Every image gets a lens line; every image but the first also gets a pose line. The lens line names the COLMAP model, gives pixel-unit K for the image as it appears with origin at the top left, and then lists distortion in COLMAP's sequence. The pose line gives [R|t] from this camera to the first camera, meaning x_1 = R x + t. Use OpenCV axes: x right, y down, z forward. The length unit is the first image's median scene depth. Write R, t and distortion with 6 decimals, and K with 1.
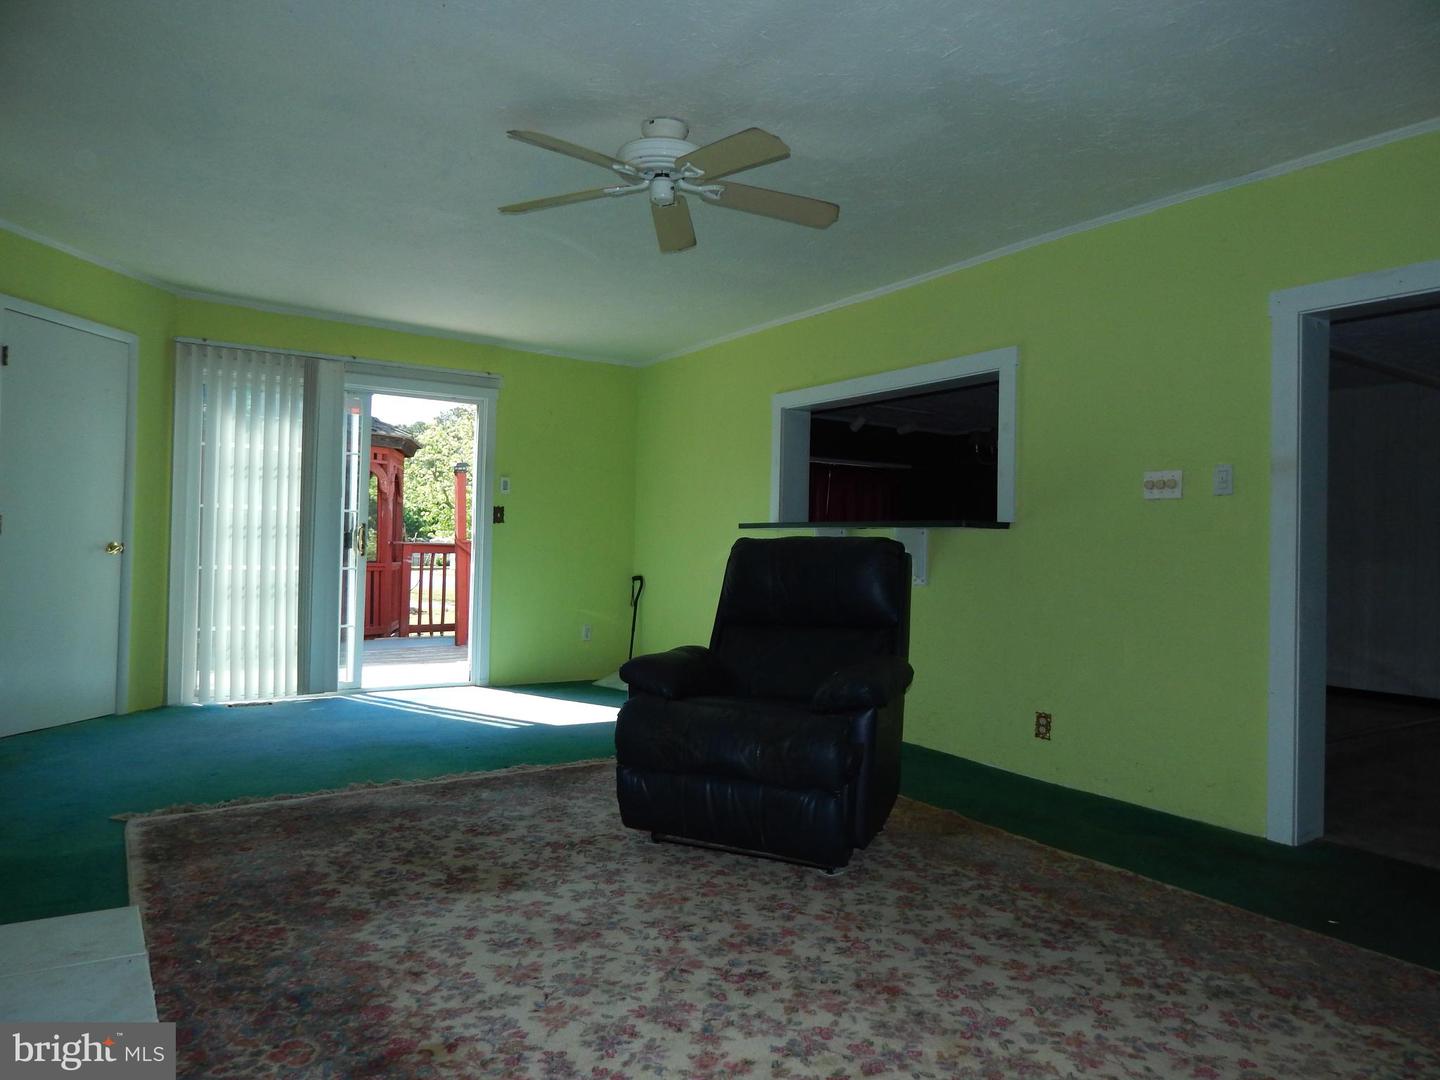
lens RADIAL K [[951.8, 0, 721.4], [0, 951.8, 537.9], [0, 0, 1]] dist [0.003914, -0.007317]
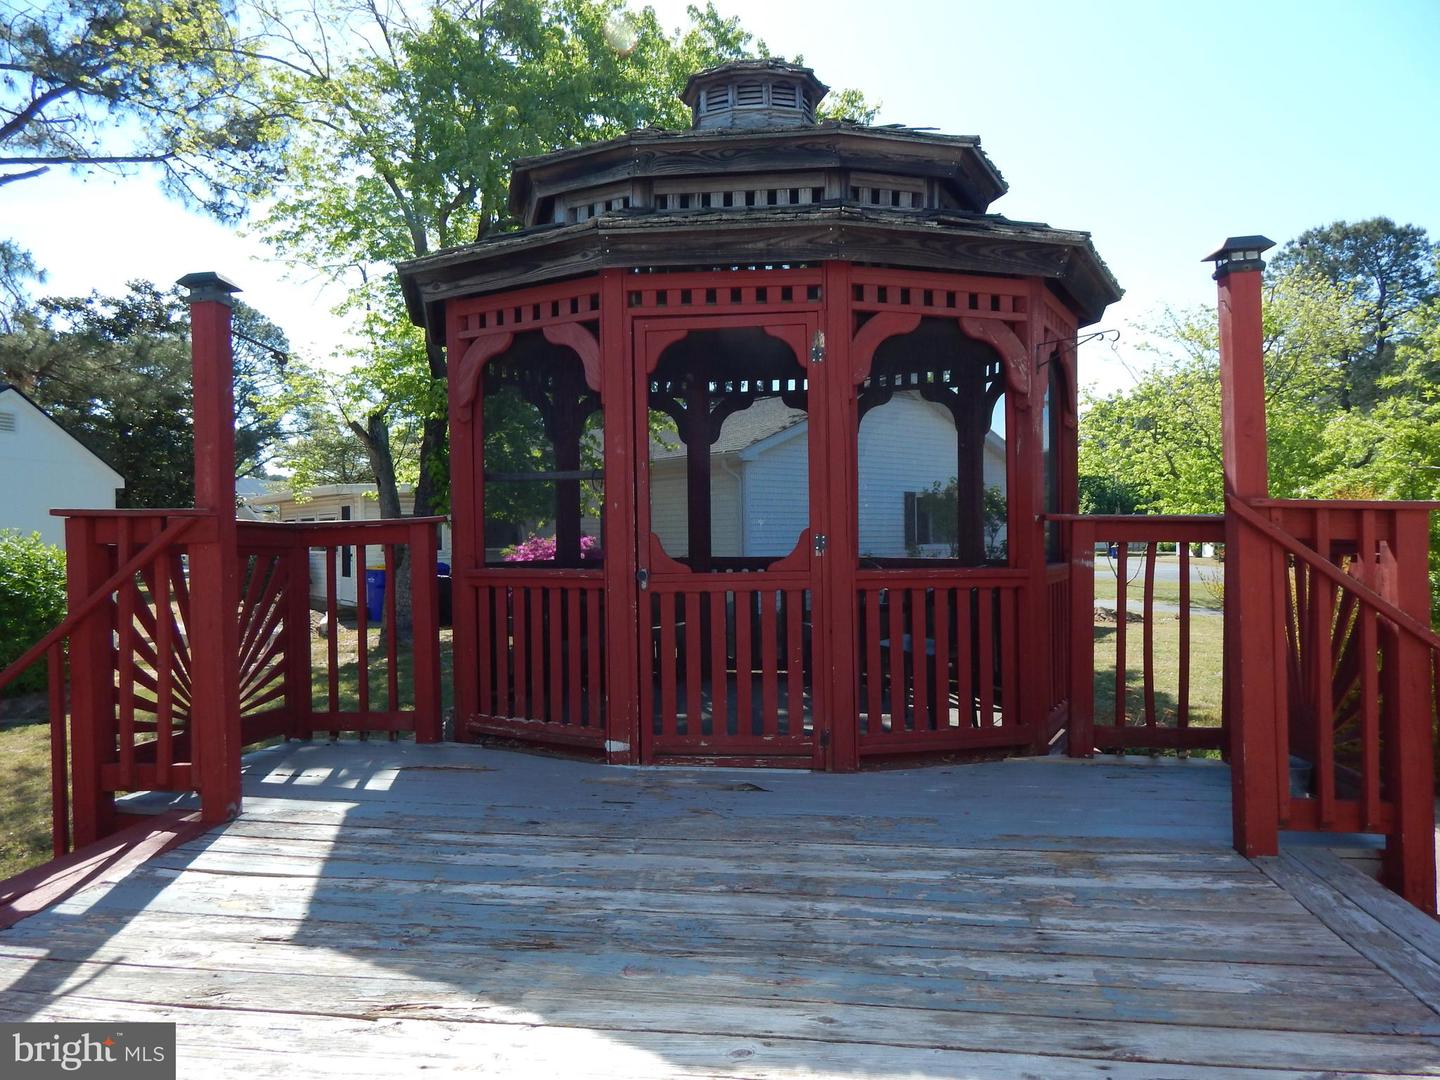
lens RADIAL K [[951.8, 0, 724.1], [0, 951.8, 532.6], [0, 0, 1]] dist [0.003914, -0.007317]
pose [[0.751788, -0.022121, -0.659034, -0.690473], [0.029036, 0.999578, -0.000429, 0.027172], [0.658765, -0.018813, 0.752113, 2.291869]]
